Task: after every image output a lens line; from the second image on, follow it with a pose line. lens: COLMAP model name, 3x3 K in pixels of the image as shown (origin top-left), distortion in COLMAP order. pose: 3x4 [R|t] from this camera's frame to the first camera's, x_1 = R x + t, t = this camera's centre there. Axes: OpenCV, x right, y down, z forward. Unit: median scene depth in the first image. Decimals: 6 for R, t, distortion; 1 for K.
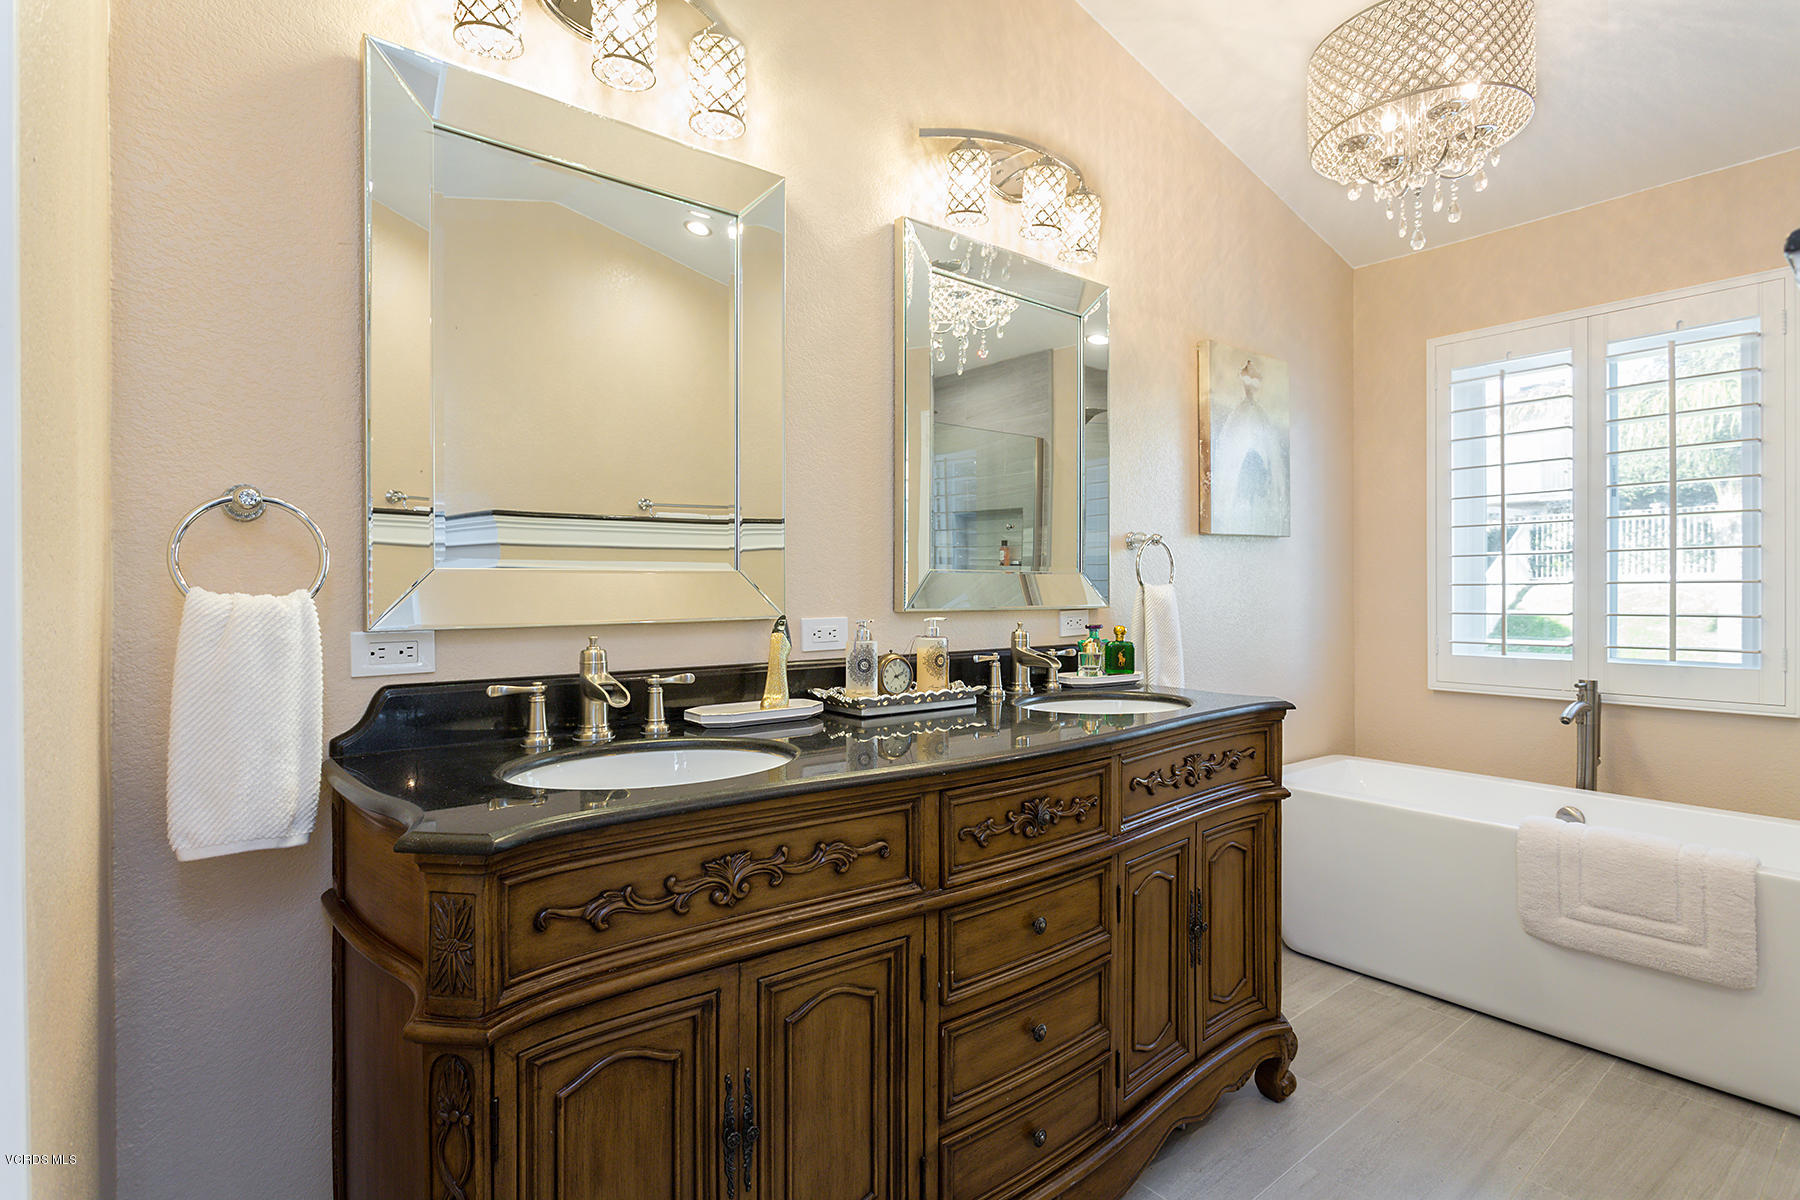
lens RADIAL K [[879.0, 0, 899.4], [0, 879.0, 590.2], [0, 0, 1]] dist [-0.015350, 0.000951]
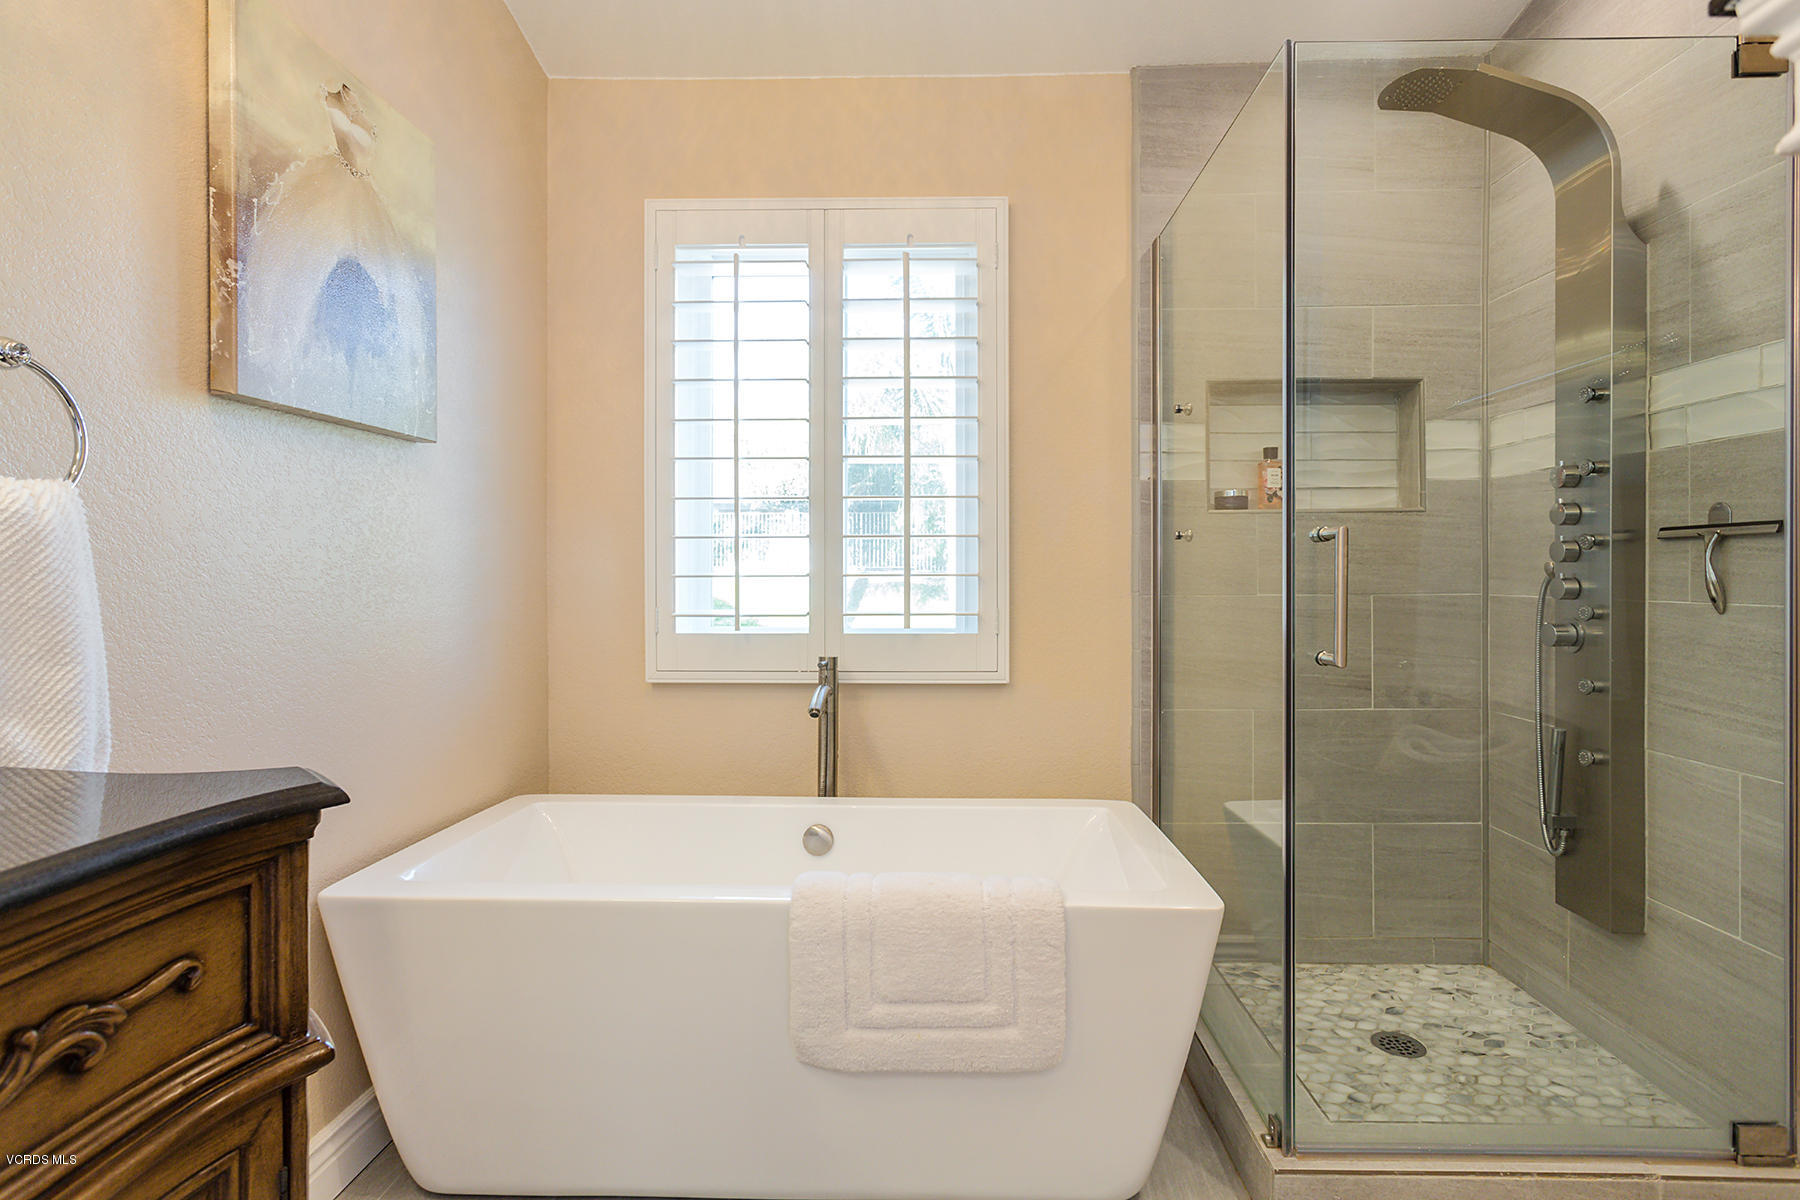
lens RADIAL K [[858.5, 0, 900.1], [0, 858.5, 583.3], [0, 0, 1]] dist [0.003943, 0.001510]
pose [[0.655251, -0.000155, 0.755411, 0.241585], [-0.001545, 0.999998, 0.001546, 0.034764], [-0.755410, -0.002180, 0.655249, 0.438895]]
